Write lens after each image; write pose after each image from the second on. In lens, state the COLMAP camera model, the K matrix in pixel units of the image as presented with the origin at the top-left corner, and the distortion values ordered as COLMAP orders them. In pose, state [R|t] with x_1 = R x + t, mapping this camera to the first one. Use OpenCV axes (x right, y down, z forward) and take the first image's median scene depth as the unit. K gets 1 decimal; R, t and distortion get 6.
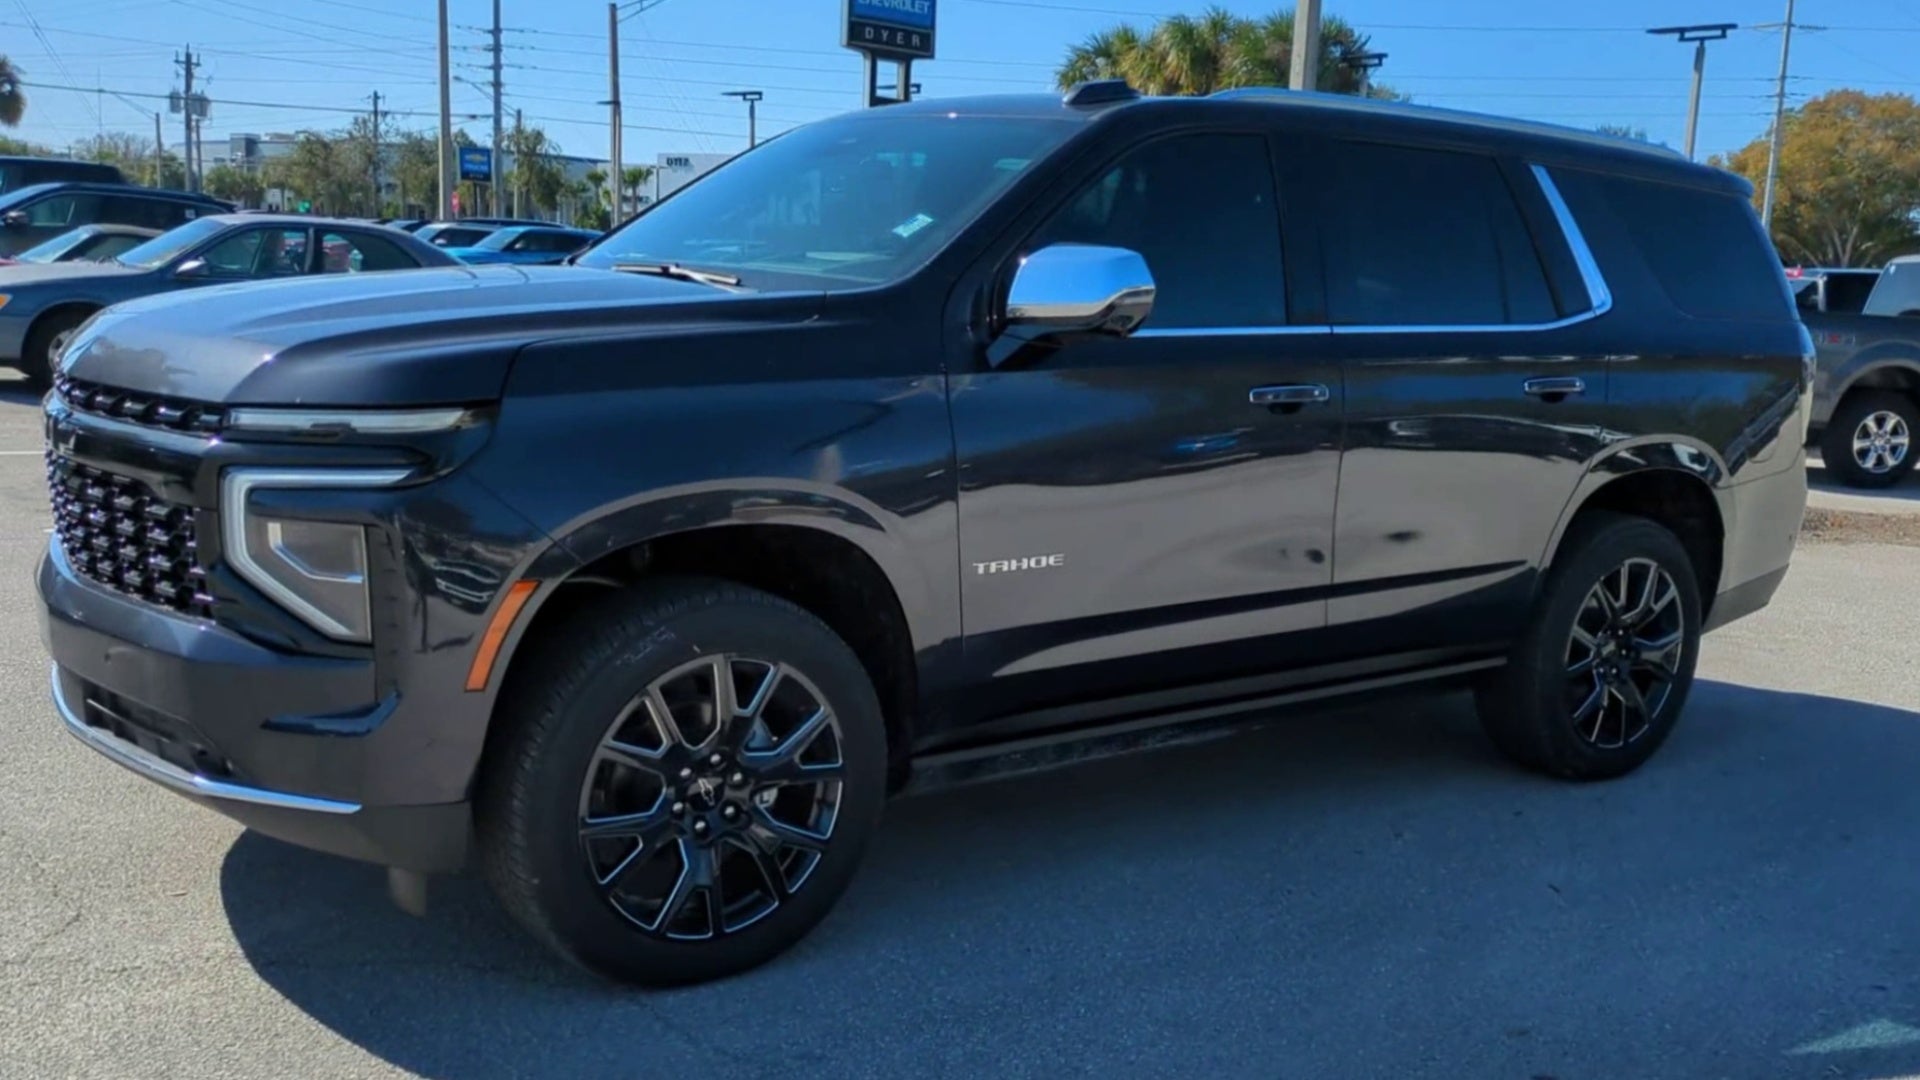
lens RADIAL K [[1839.4, 0, 1049.8], [0, 1839.4, 582.1], [0, 0, 1]] dist [0.055754, -0.023917]
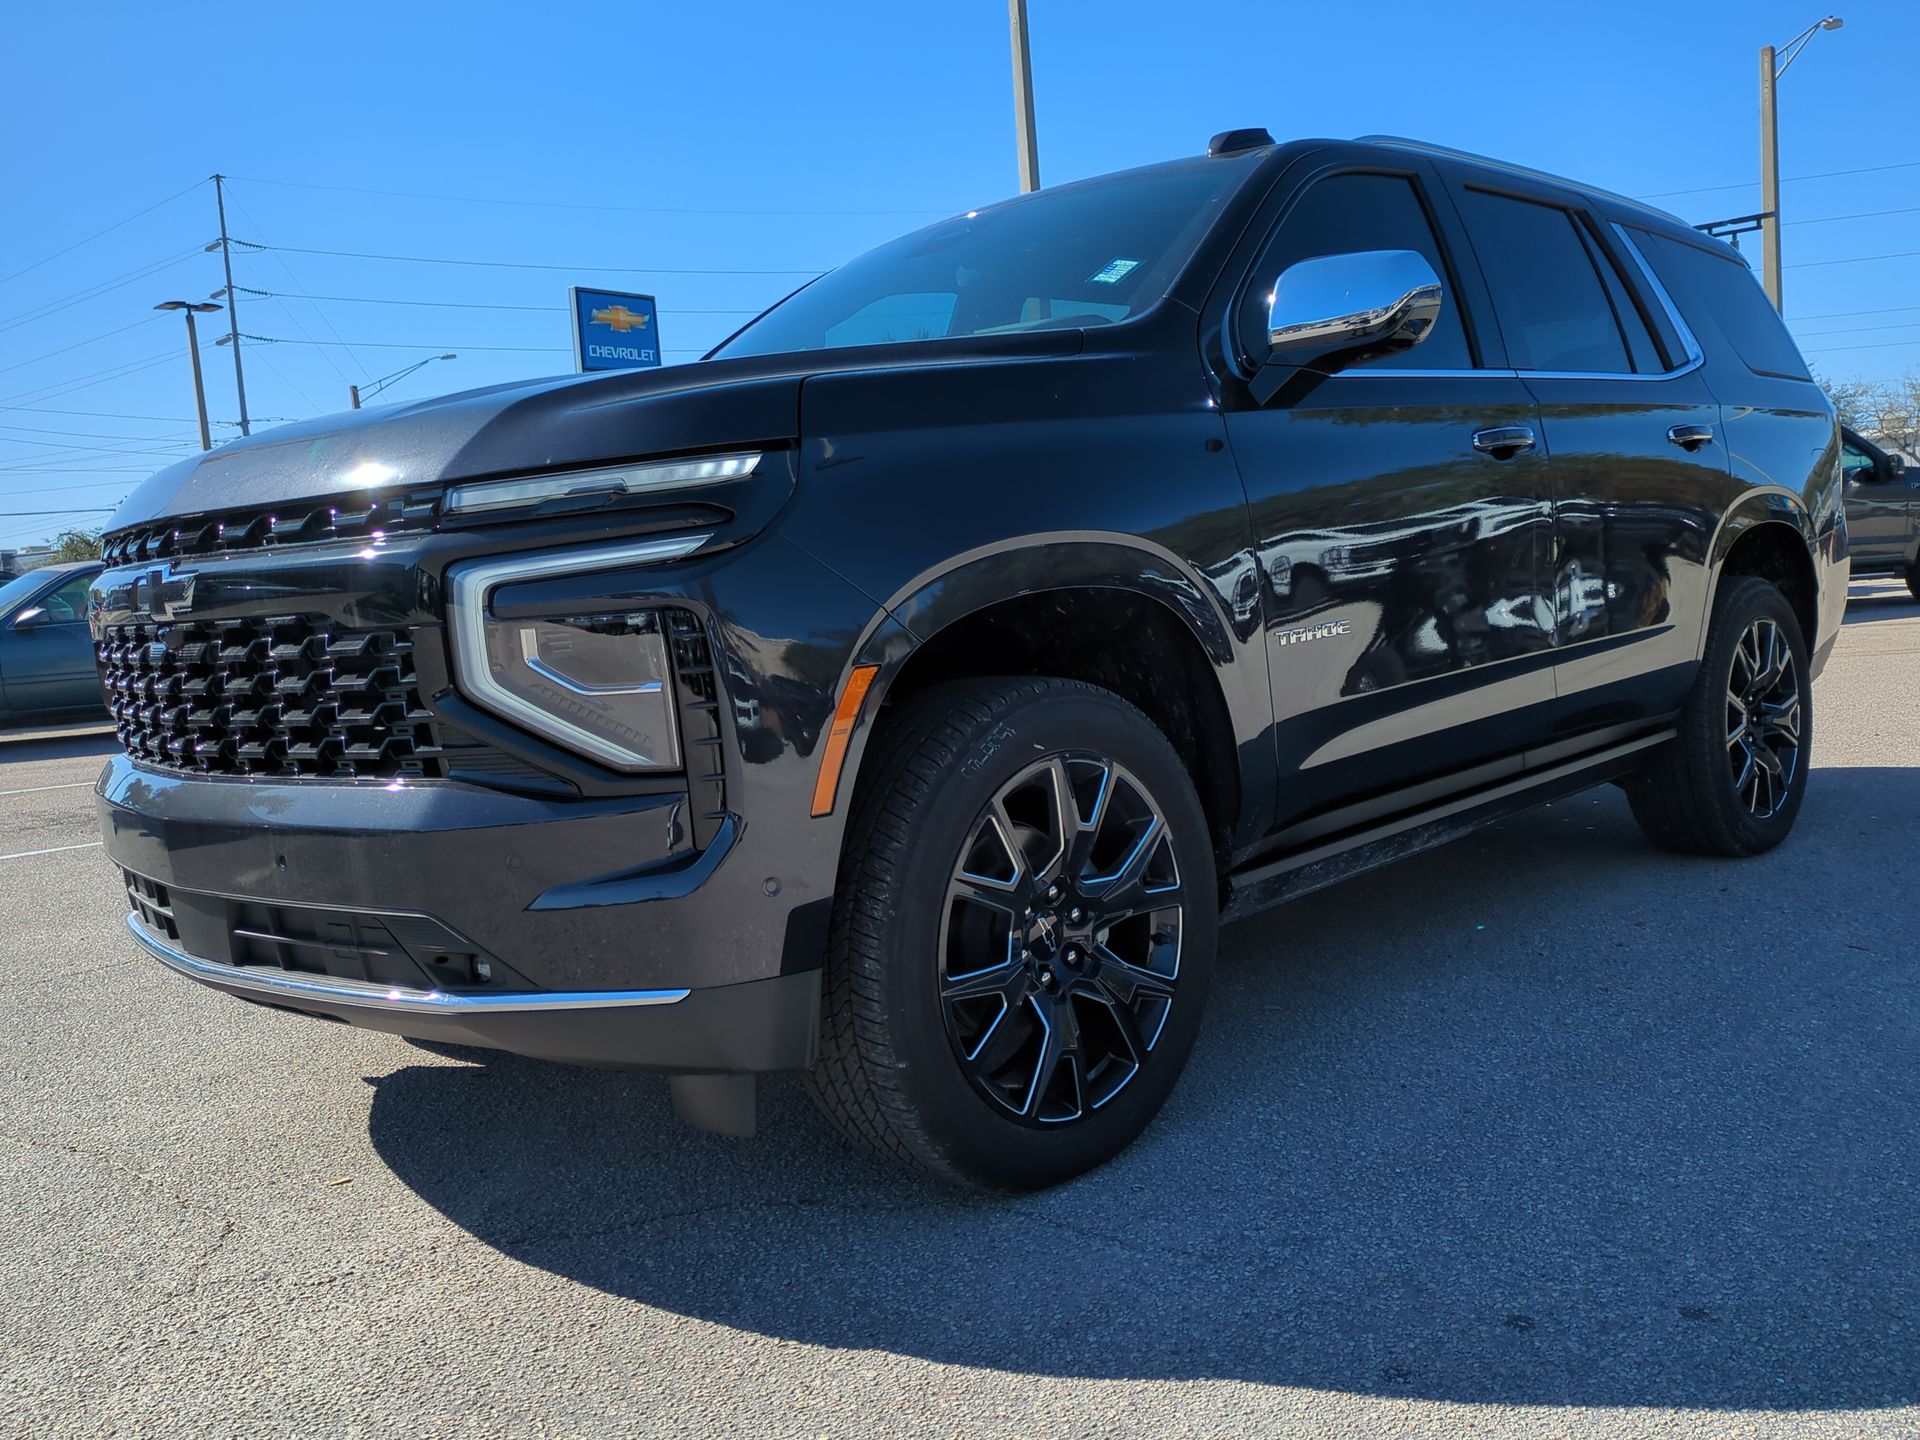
lens RADIAL K [[1637.5, 0, 971.7], [0, 1637.5, 722.0], [0, 0, 1]] dist [0.081693, -0.122032]
pose [[0.984948, -0.128512, 0.115594, -0.285742], [0.137325, 0.987922, -0.071780, 0.068443], [-0.104973, 0.086573, 0.990700, 0.287903]]
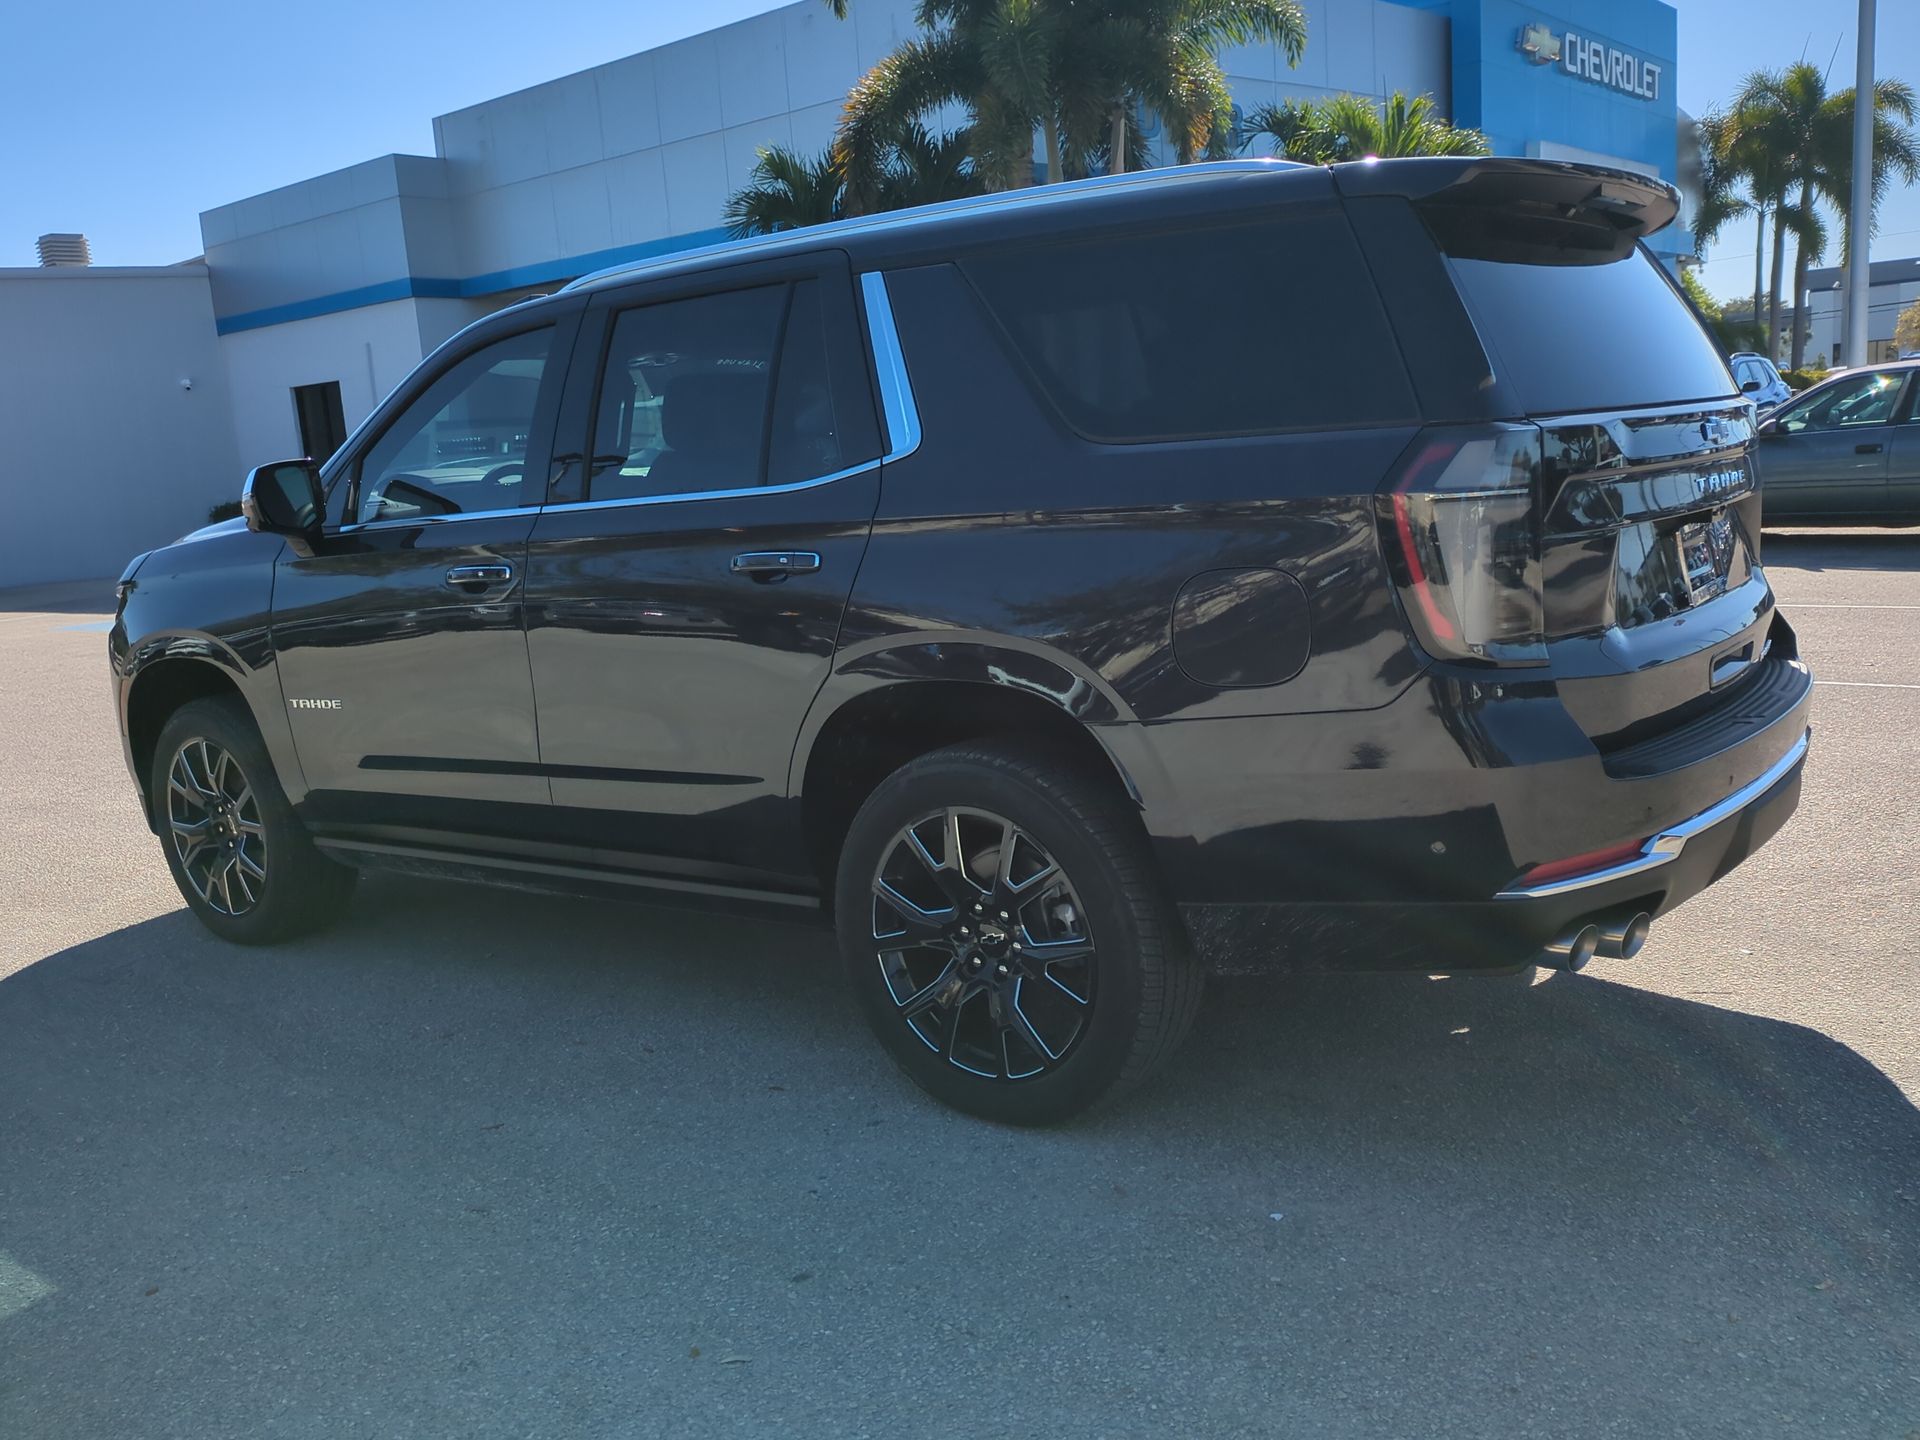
lens RADIAL K [[1637.5, 0, 971.7], [0, 1637.5, 722.0], [0, 0, 1]] dist [0.081693, -0.122032]
pose [[0.235228, 0.092778, -0.967502, 1.341653], [-0.078981, 0.993966, 0.076113, -0.134226], [0.968726, 0.058510, 0.241136, 1.260161]]
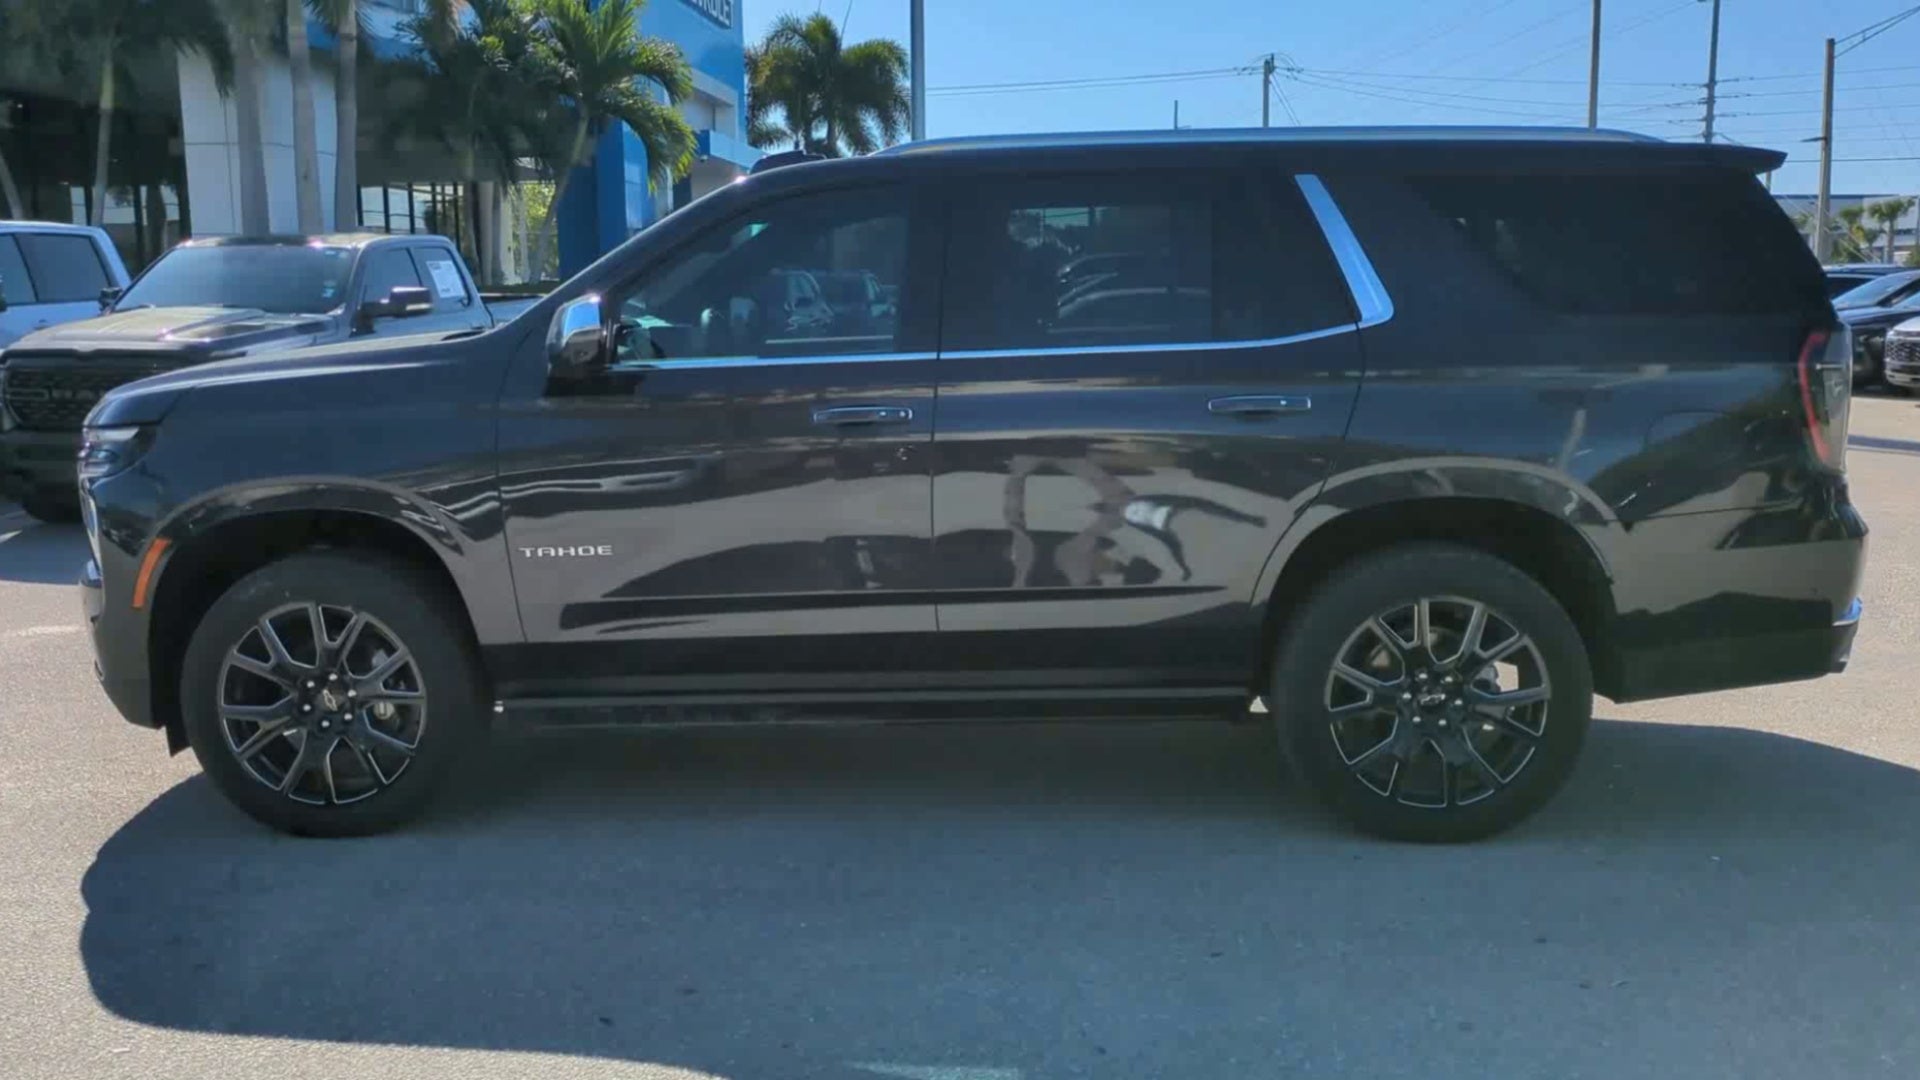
lens RADIAL K [[1719.8, 0, 951.0], [0, 1719.8, 545.4], [0, 0, 1]] dist [0.078421, -0.114692]
pose [[0.741930, 0.037103, -0.669450, 1.035588], [-0.063005, 0.997908, -0.014520, -0.014402], [0.667510, 0.052951, 0.742715, 0.325956]]
